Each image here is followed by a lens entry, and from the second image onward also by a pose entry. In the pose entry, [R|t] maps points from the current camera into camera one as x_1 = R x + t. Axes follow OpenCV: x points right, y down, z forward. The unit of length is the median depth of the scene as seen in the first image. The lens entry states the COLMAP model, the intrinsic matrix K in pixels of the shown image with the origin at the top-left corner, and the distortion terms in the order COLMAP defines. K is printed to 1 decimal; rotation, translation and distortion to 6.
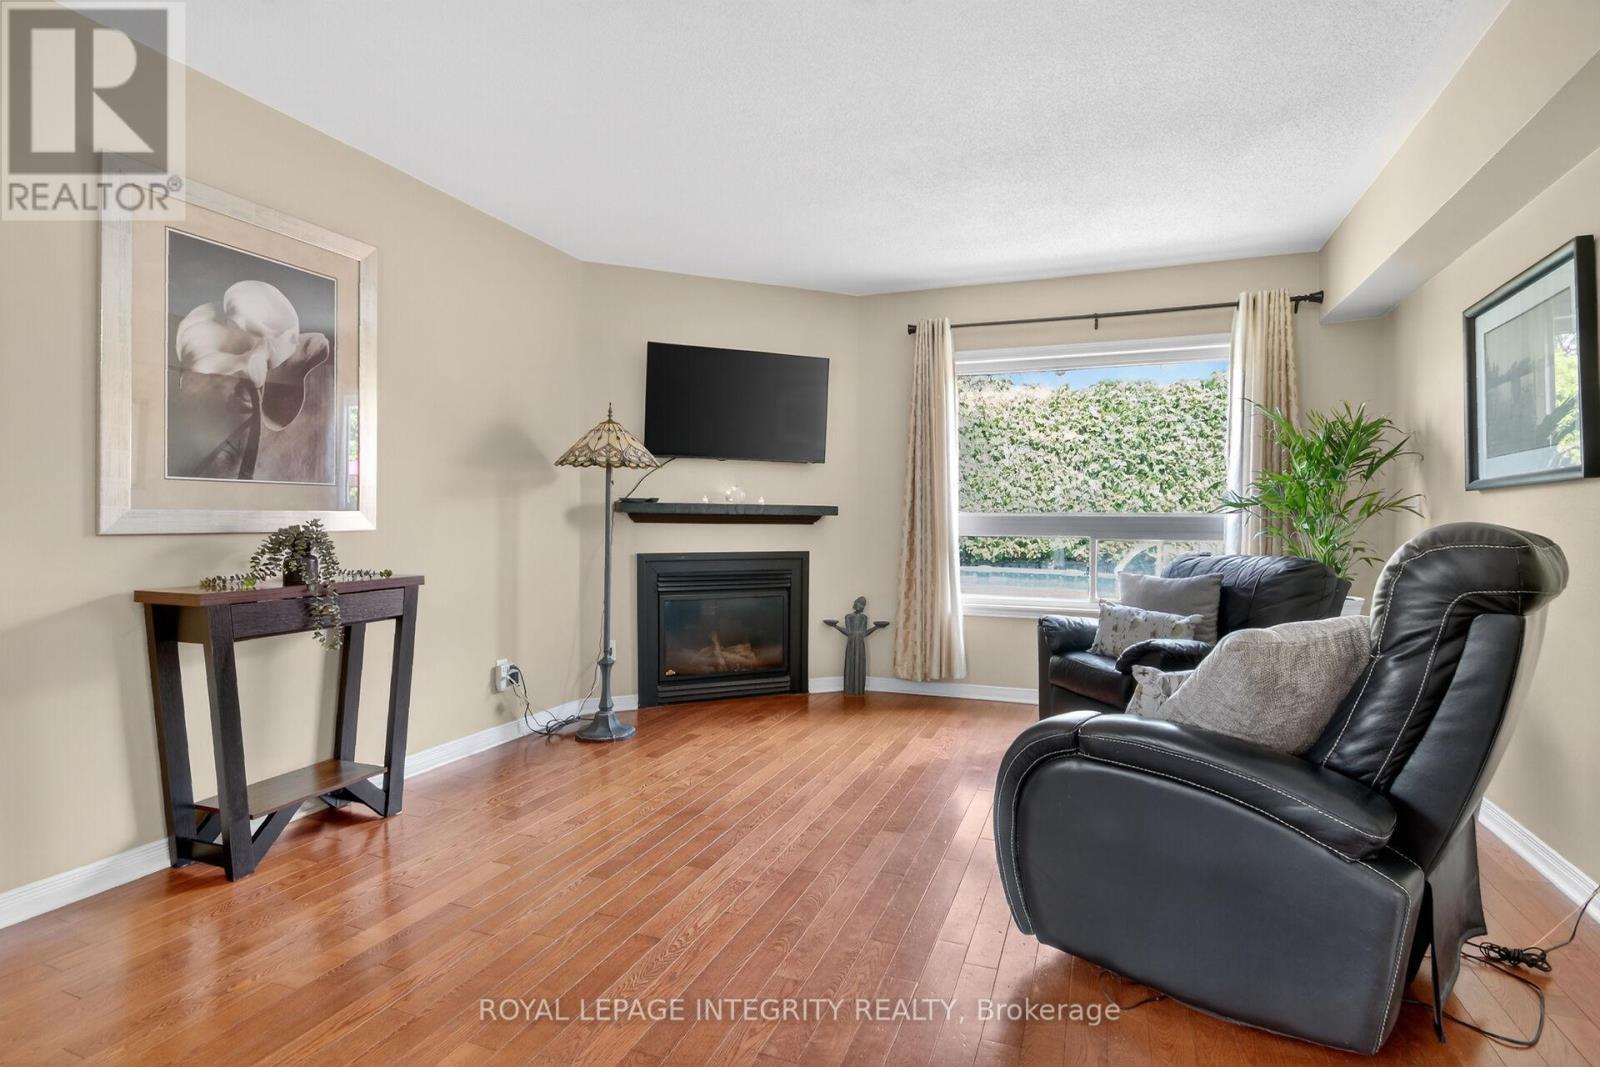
lens RADIAL K [[811.4, 0, 810.6], [0, 811.4, 511.9], [0, 0, 1]] dist [-0.014266, -0.000584]
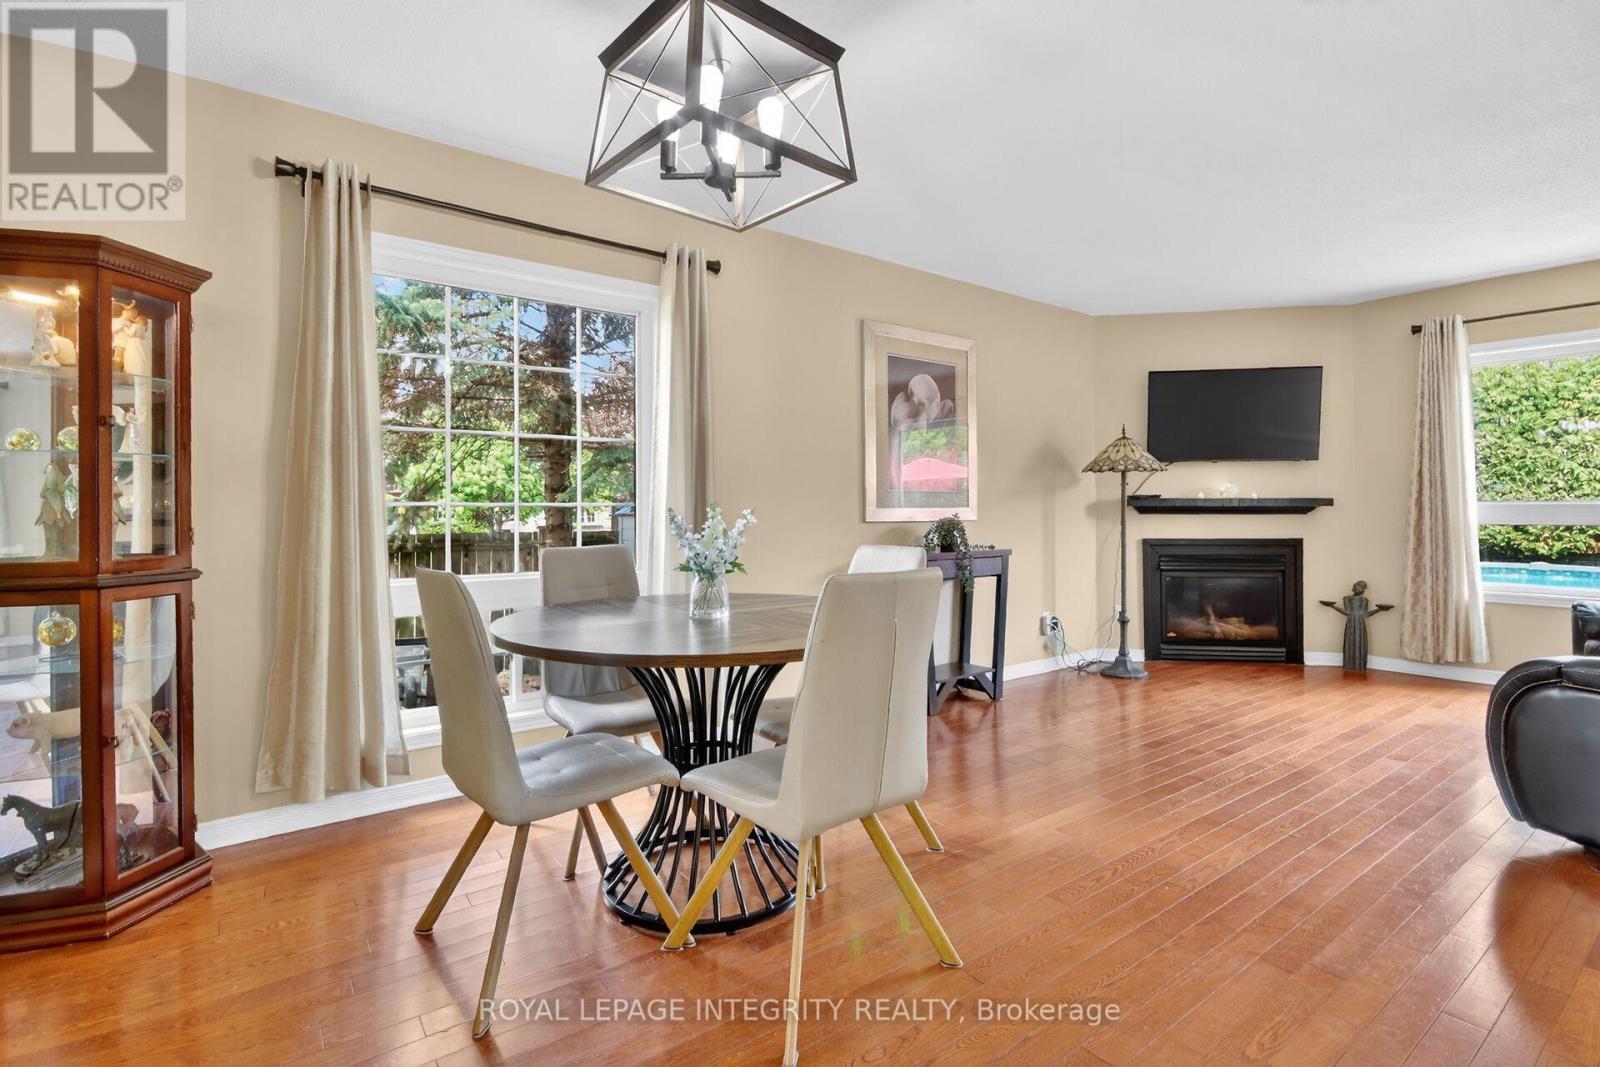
lens RADIAL K [[773.9, 0, 793.5], [0, 773.9, 507.0], [0, 0, 1]] dist [0.000112, -0.002031]
pose [[0.842075, -0.013473, -0.539193, -0.020575], [0.014543, 0.999892, -0.002272, -0.003135], [0.539165, -0.005928, 0.842179, -0.323904]]
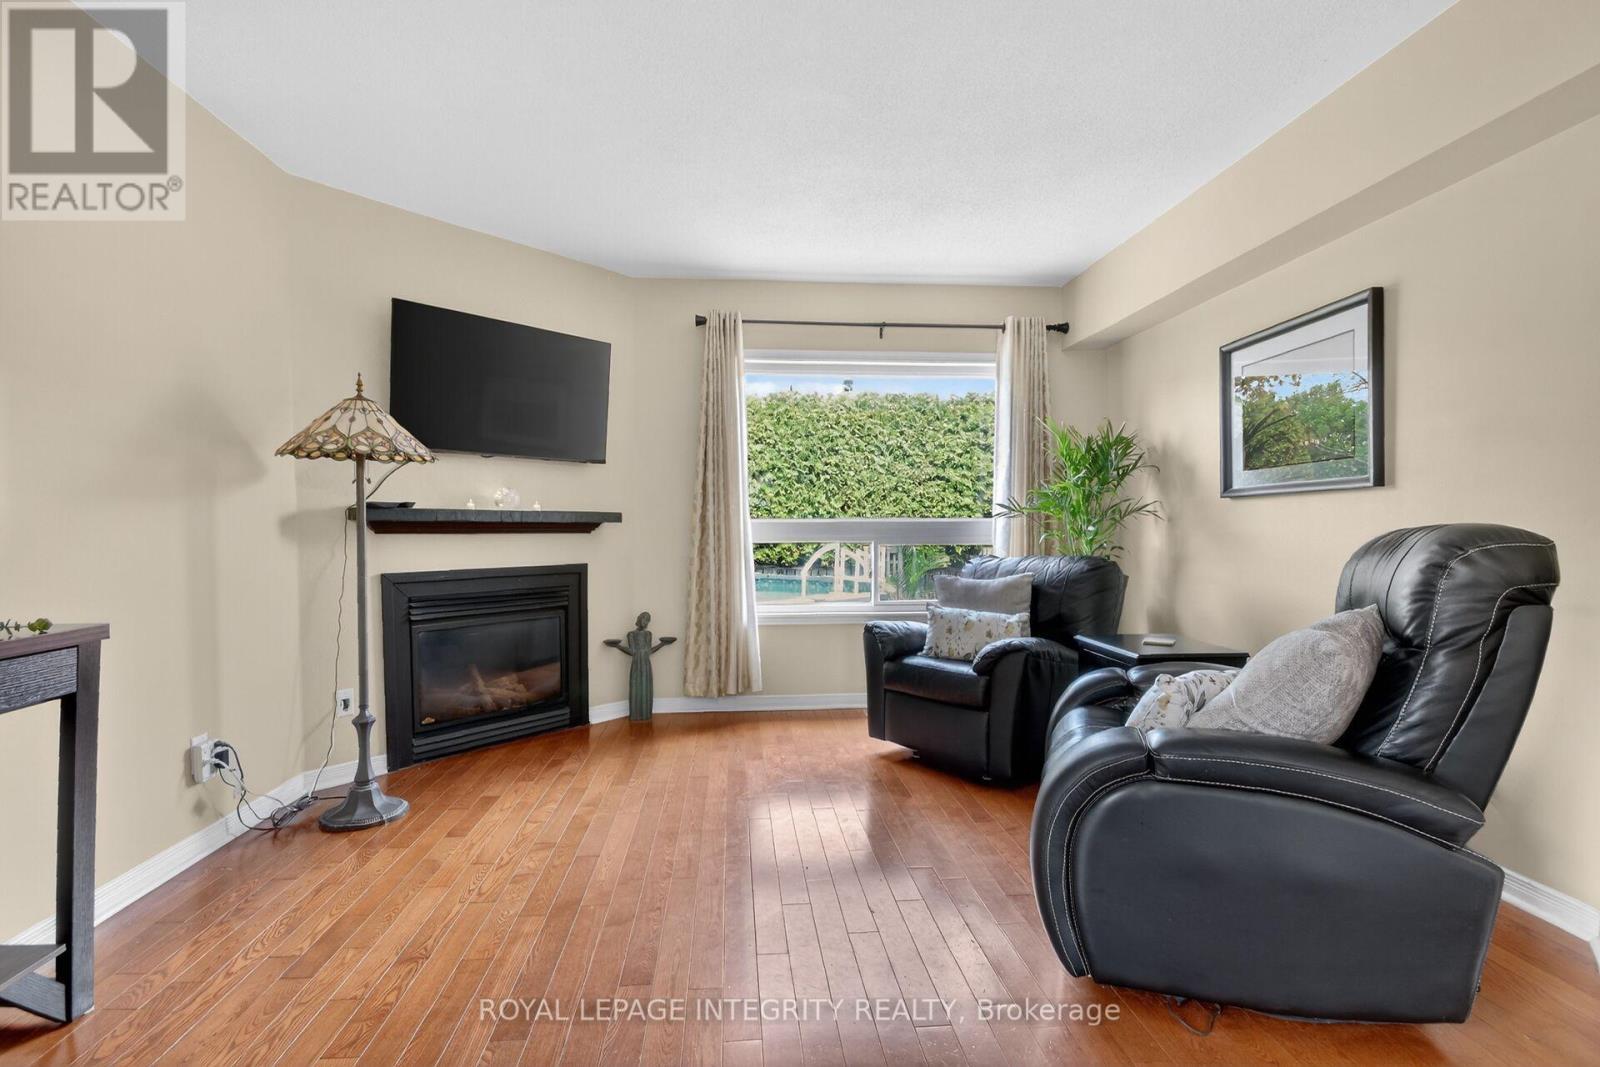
lens RADIAL K [[773.9, 0, 805.6], [0, 773.9, 544.3], [0, 0, 1]] dist [0.000112, -0.002031]
pose [[0.899924, -0.019451, 0.435613, -0.175883], [0.005127, 0.999408, 0.034033, 0.000474], [-0.436017, -0.028394, 0.899490, 0.164976]]
